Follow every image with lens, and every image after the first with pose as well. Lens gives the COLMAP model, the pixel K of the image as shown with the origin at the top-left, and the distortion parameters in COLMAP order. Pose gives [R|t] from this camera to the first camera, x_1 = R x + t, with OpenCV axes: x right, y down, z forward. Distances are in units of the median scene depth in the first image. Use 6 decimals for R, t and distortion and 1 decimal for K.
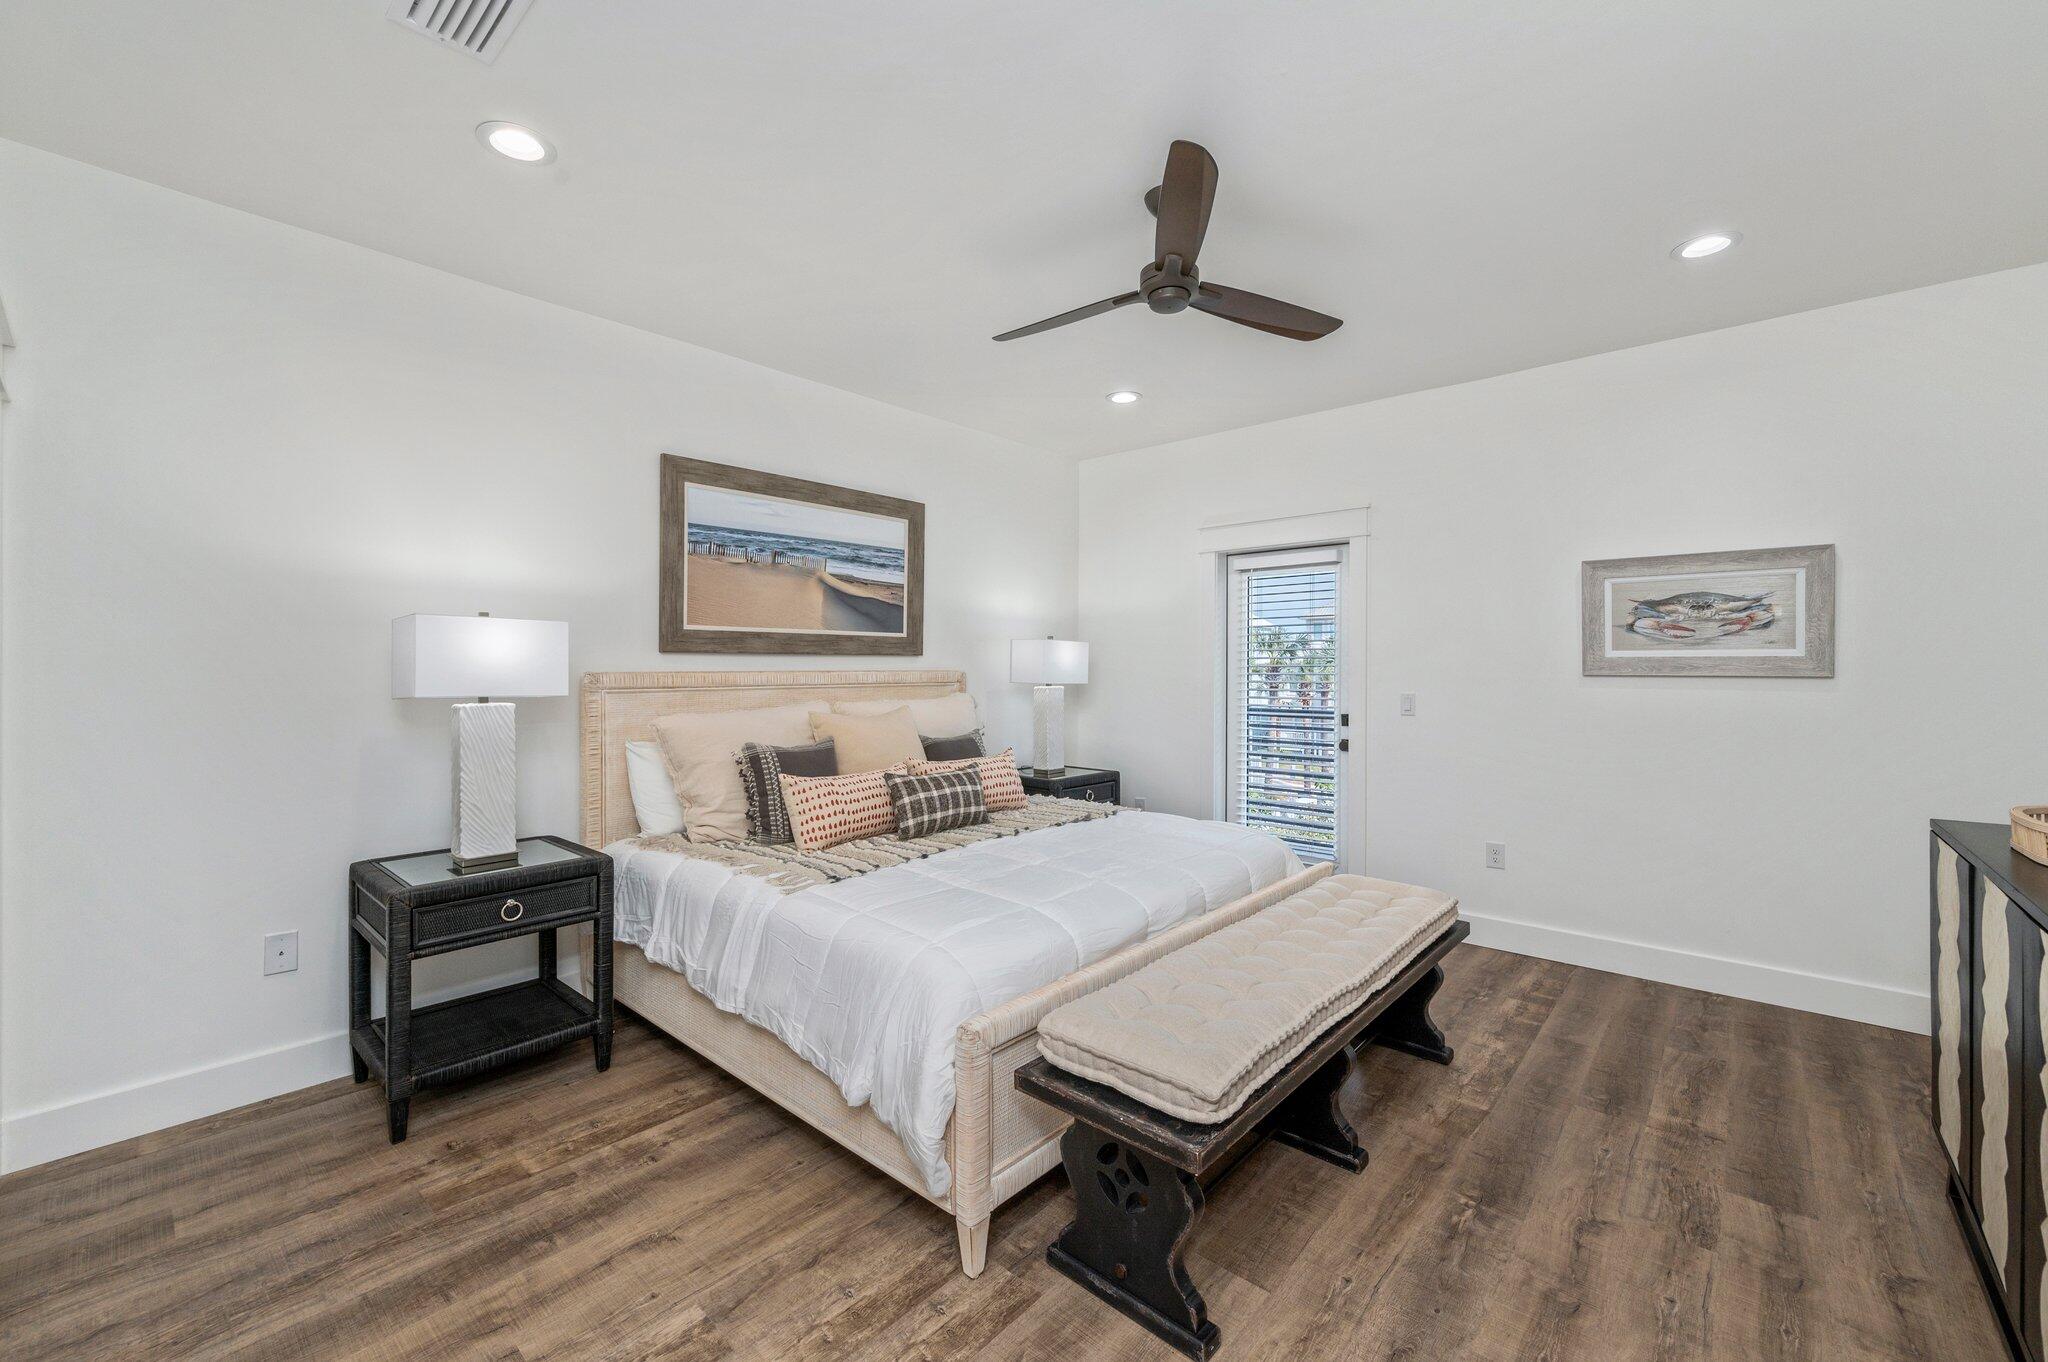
lens RADIAL K [[837.2, 0, 1047.0], [0, 837.2, 662.6], [0, 0, 1]] dist [-0.003804, 0.001070]
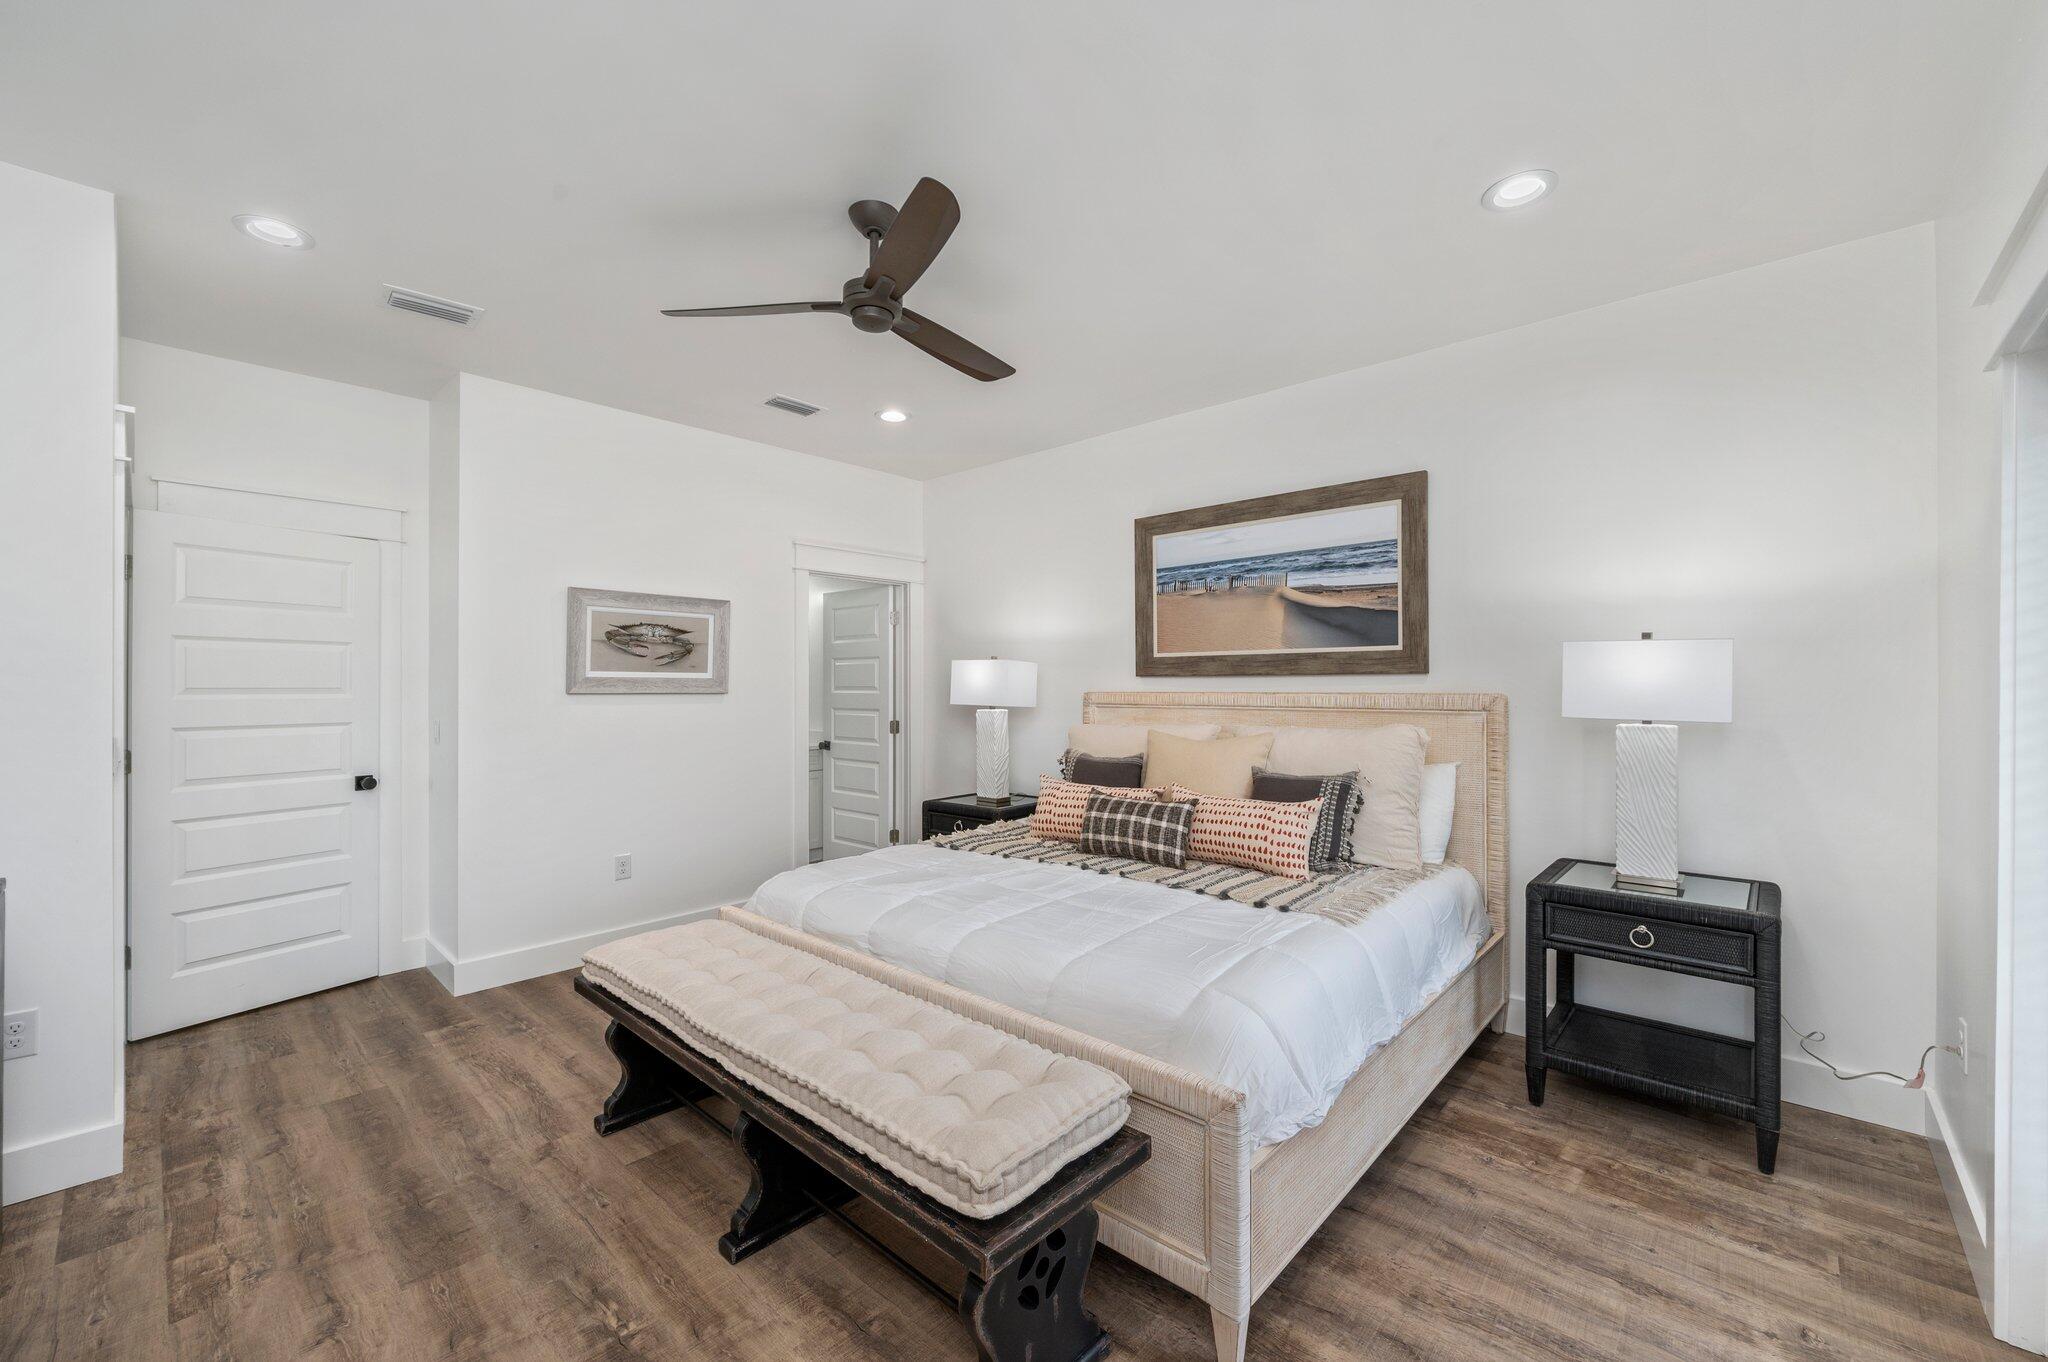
lens RADIAL K [[837.2, 0, 1038.8], [0, 837.2, 695.1], [0, 0, 1]] dist [-0.003804, 0.001070]
pose [[-0.037655, 0.017482, -0.999138, 0.674983], [0.011755, 0.999786, 0.017050, -0.005819], [0.999222, -0.011103, -0.037852, 0.741179]]
